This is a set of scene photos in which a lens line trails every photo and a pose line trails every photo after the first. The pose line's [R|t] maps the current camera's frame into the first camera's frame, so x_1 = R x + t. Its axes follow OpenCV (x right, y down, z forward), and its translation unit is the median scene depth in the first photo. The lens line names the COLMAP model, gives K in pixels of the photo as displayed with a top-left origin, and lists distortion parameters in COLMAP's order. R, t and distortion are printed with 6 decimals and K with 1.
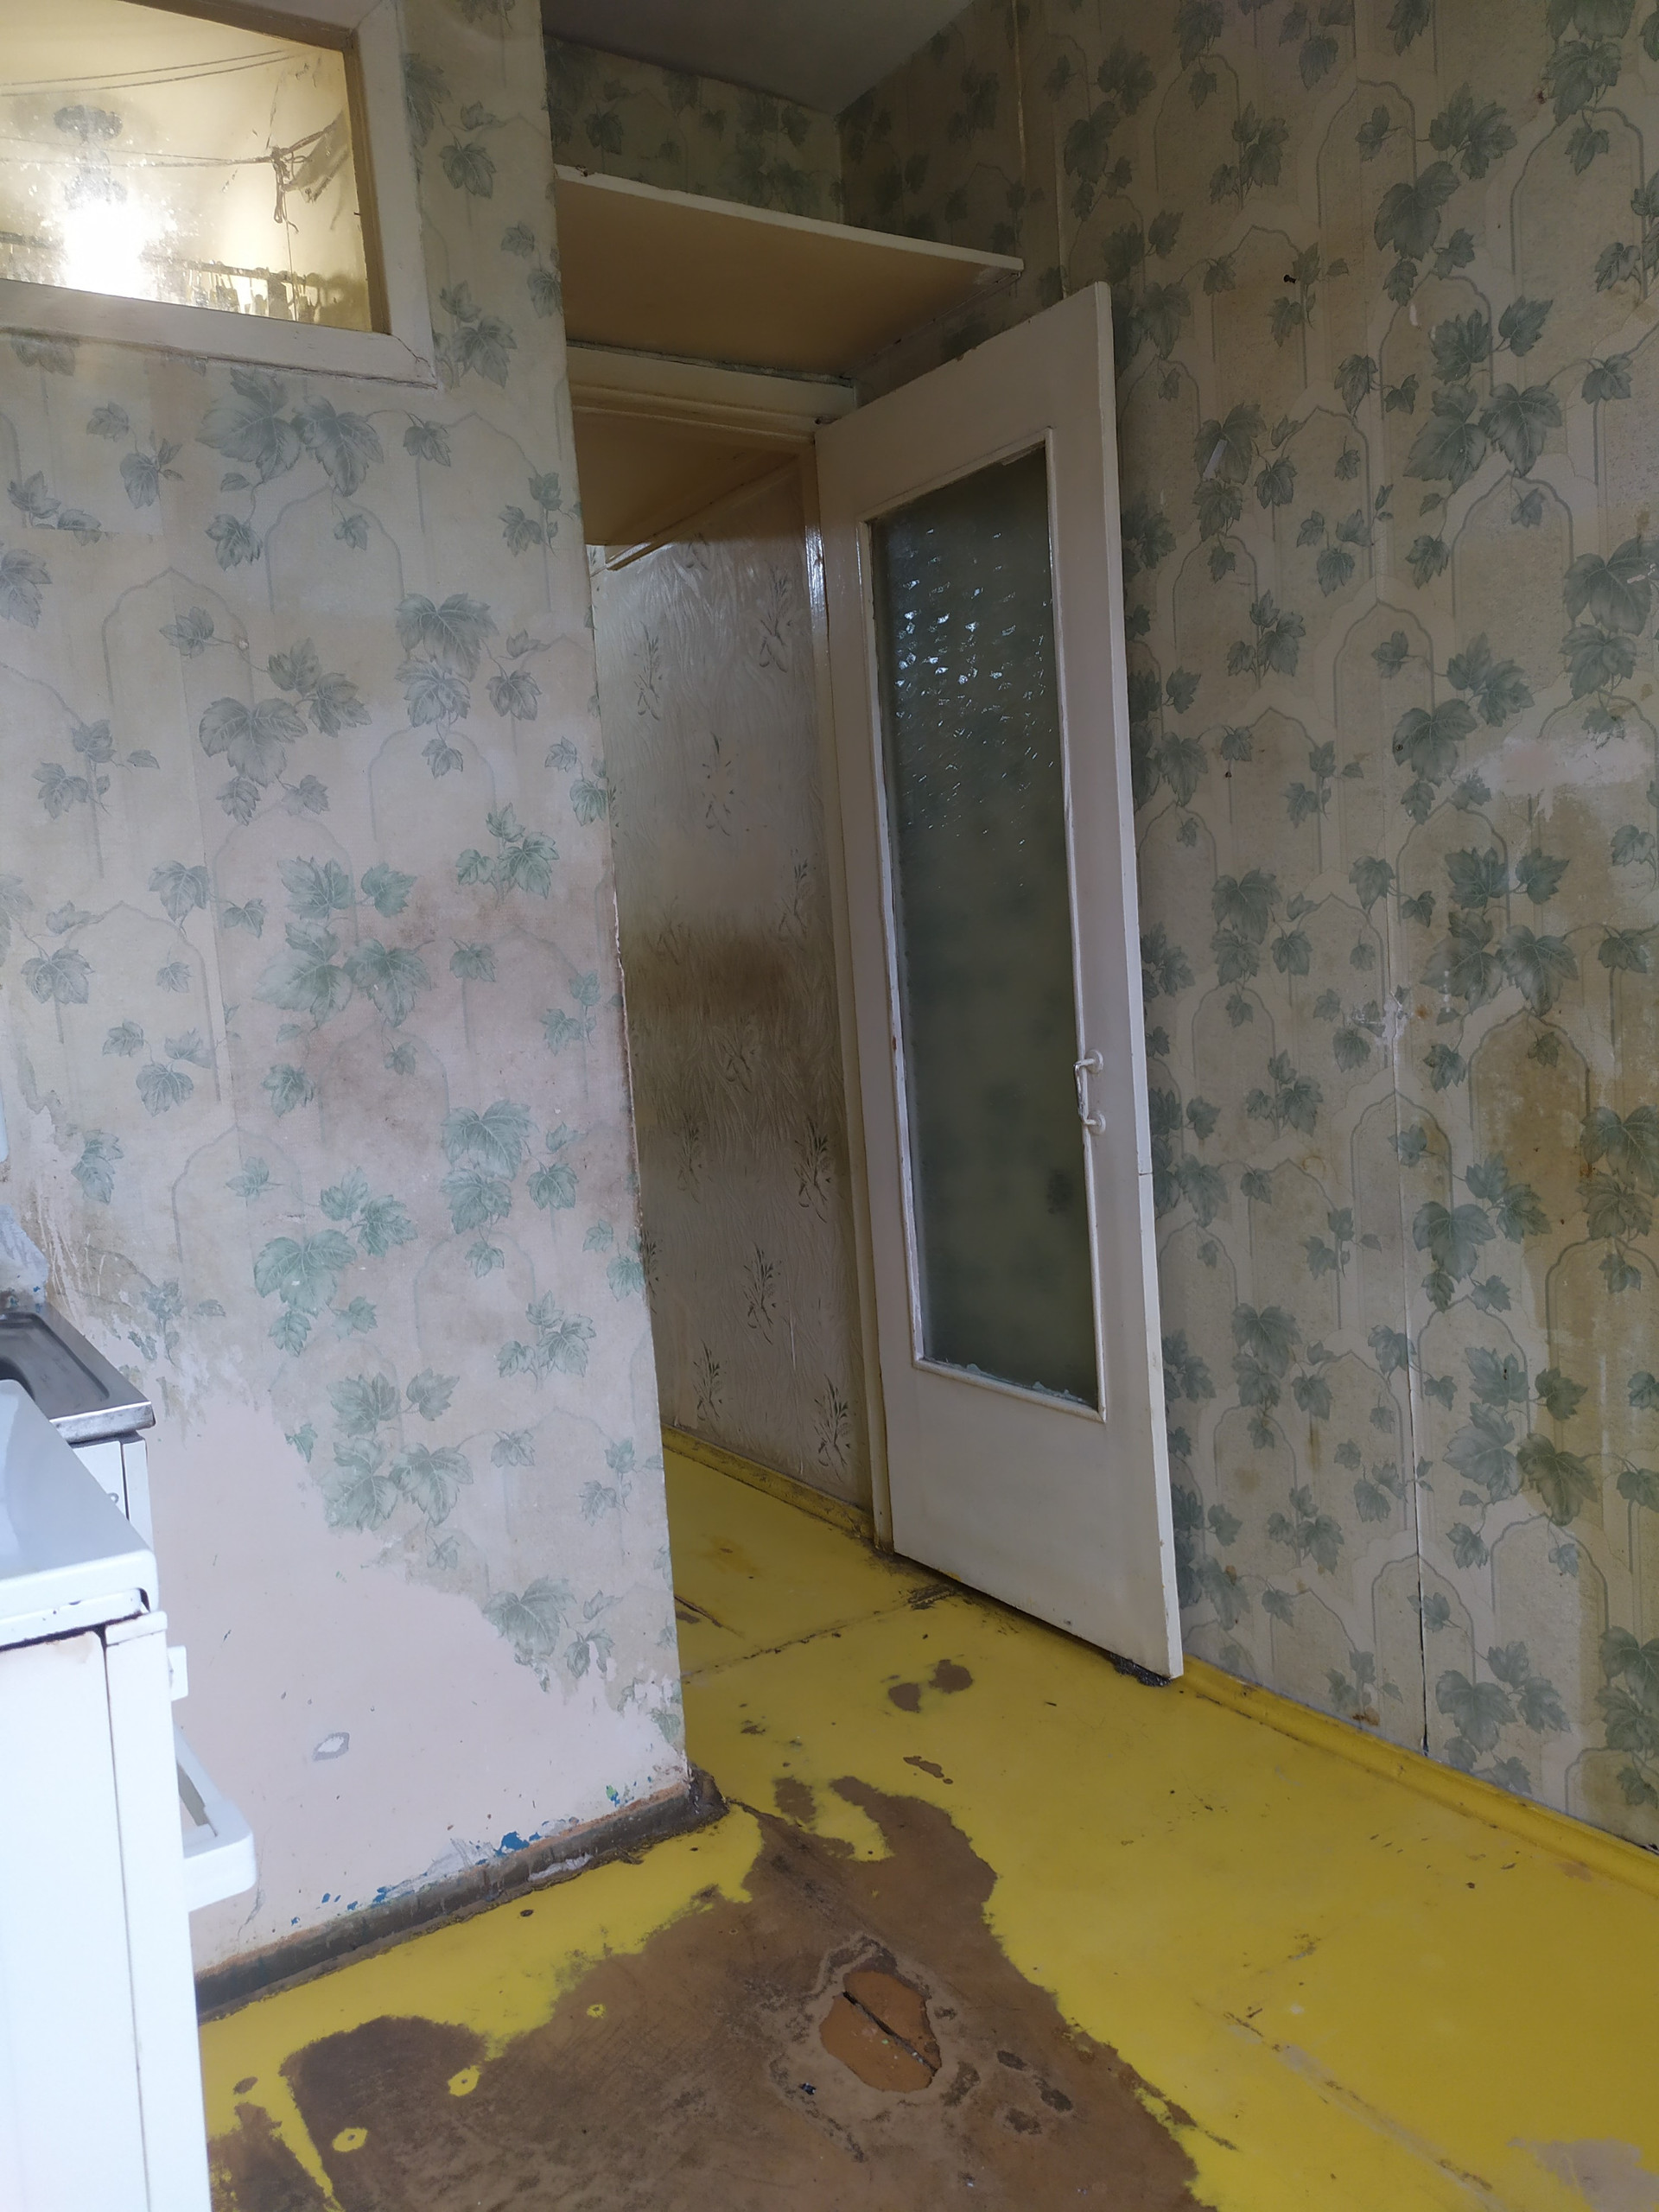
lens RADIAL K [[1670.7, 0, 822.5], [0, 1670.7, 1093.3], [0, 0, 1]] dist [0.085327, -0.112847]
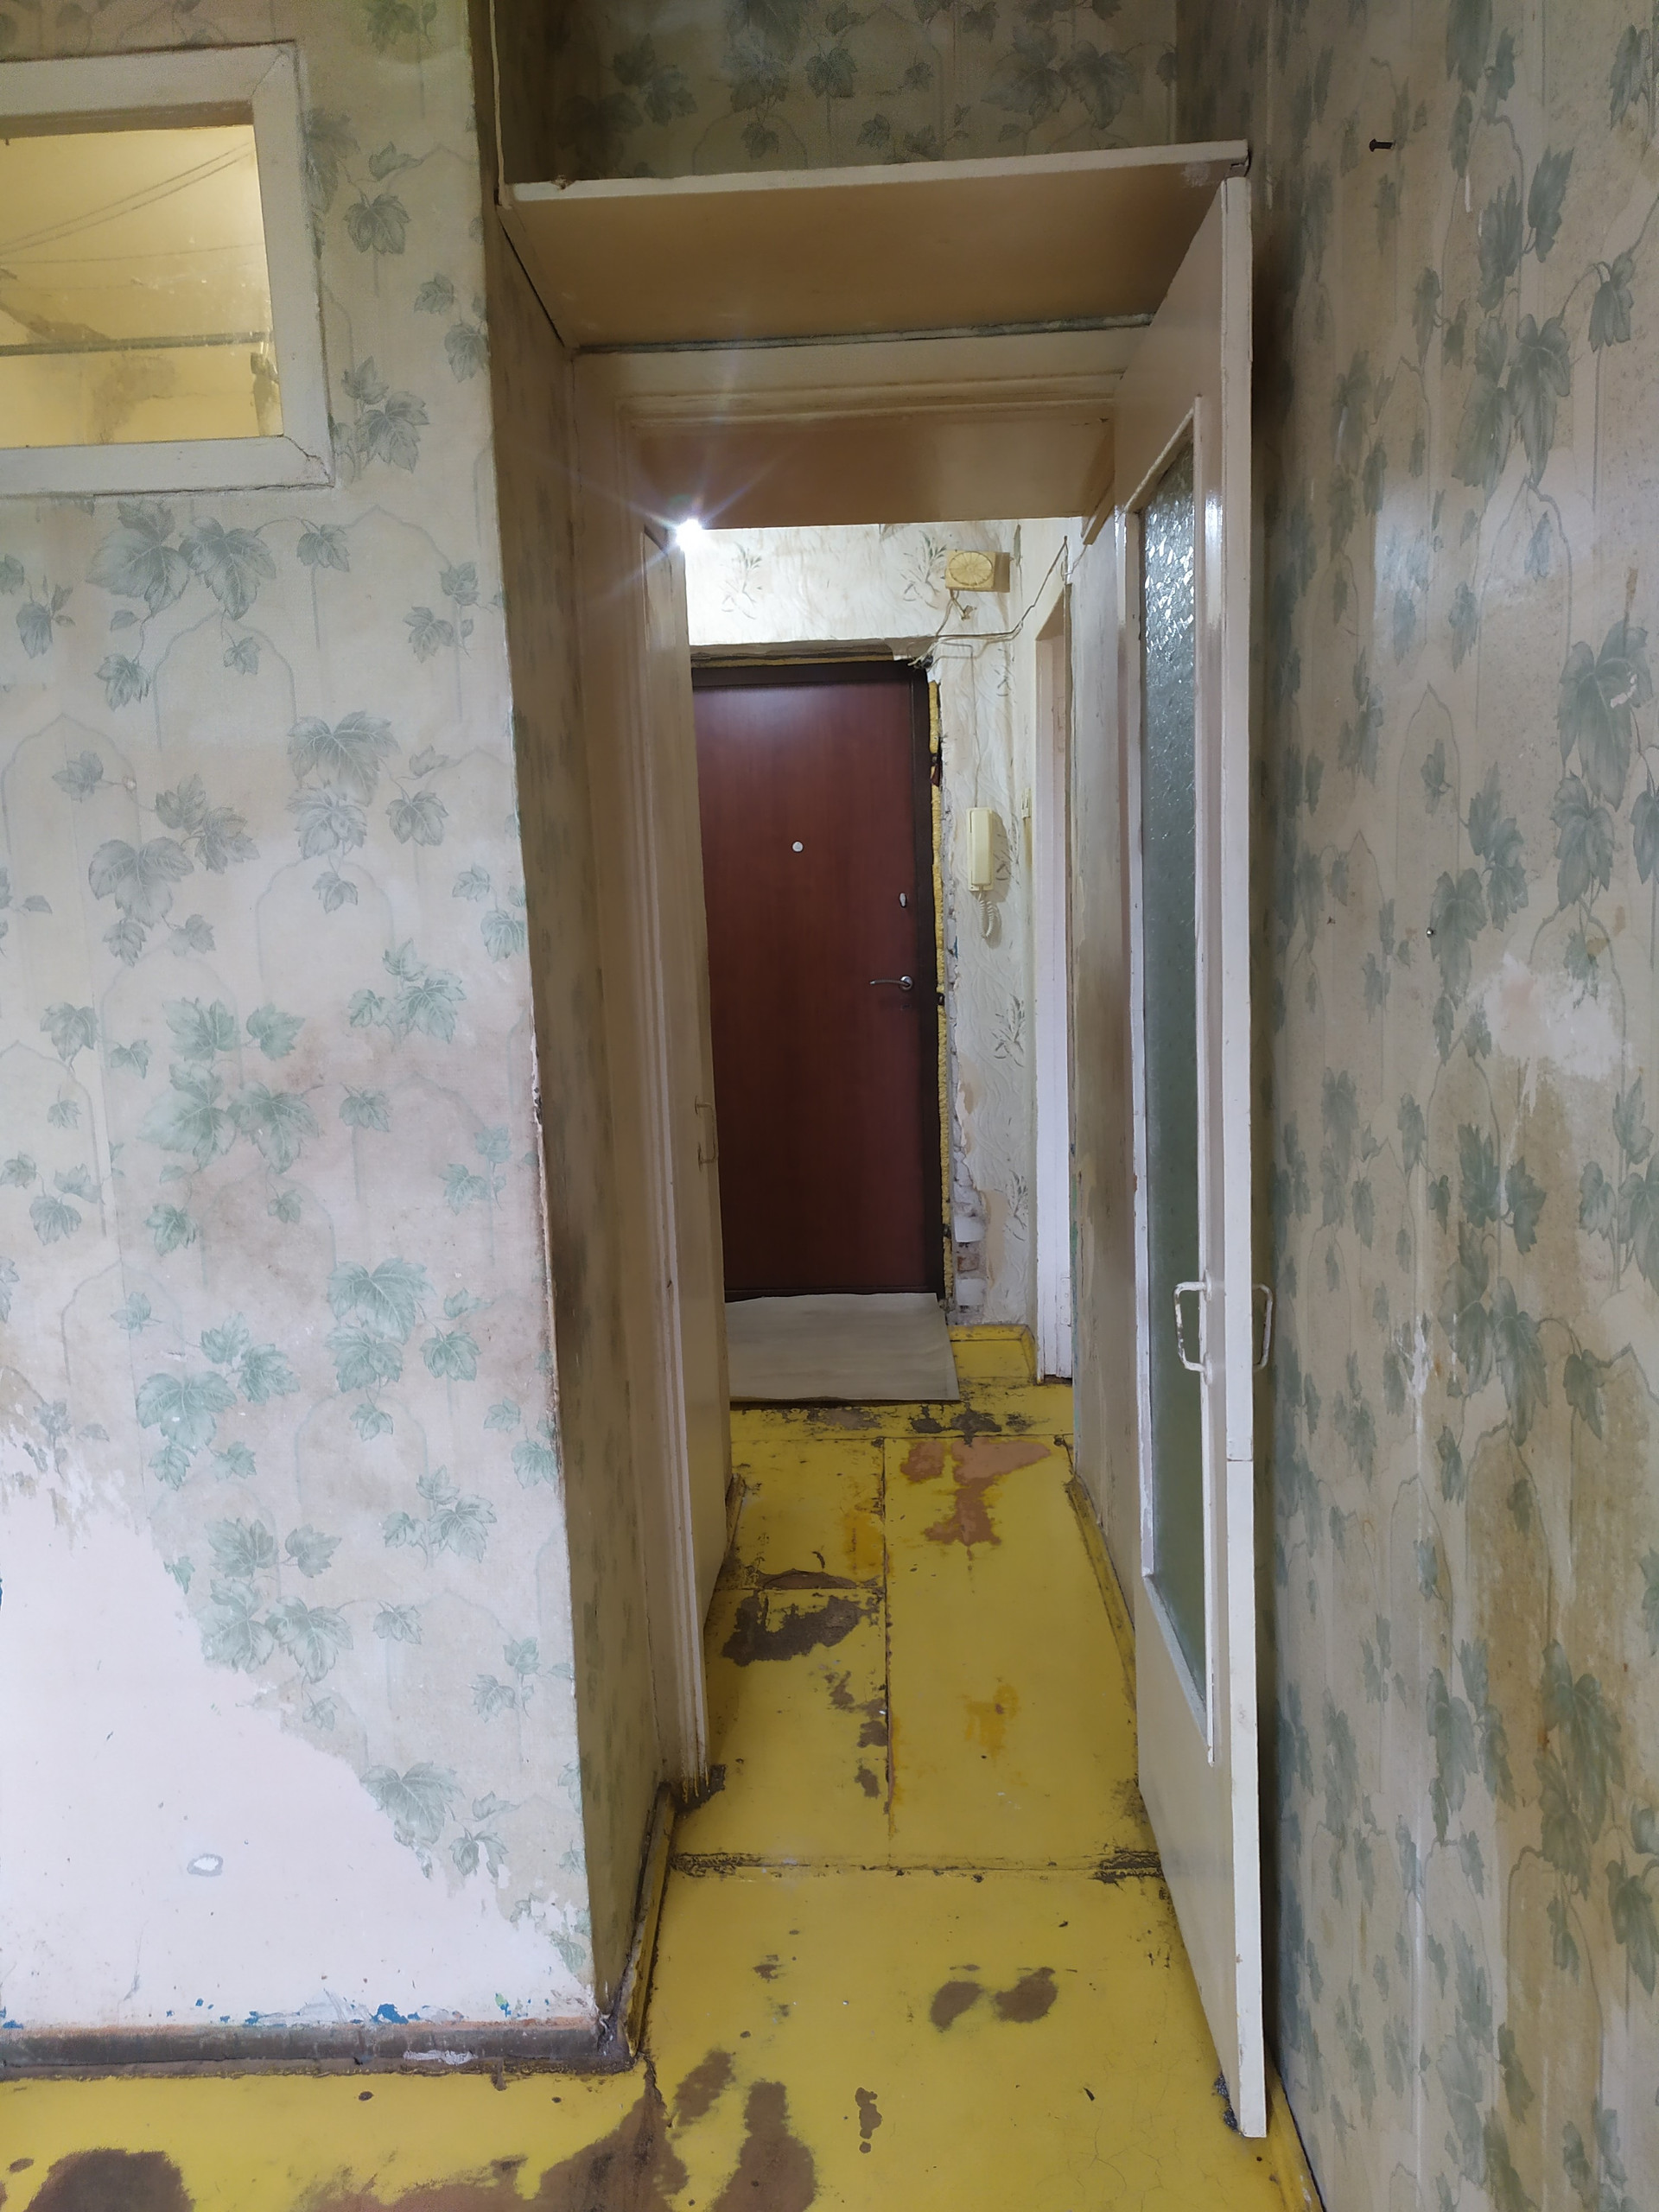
lens RADIAL K [[1670.7, 0, 822.5], [0, 1670.7, 1093.3], [0, 0, 1]] dist [0.085327, -0.112847]
pose [[0.812678, 0.114354, -0.571382, 0.544578], [-0.071319, 0.992703, 0.097238, -0.202175], [0.578332, -0.038273, 0.814903, 0.403531]]
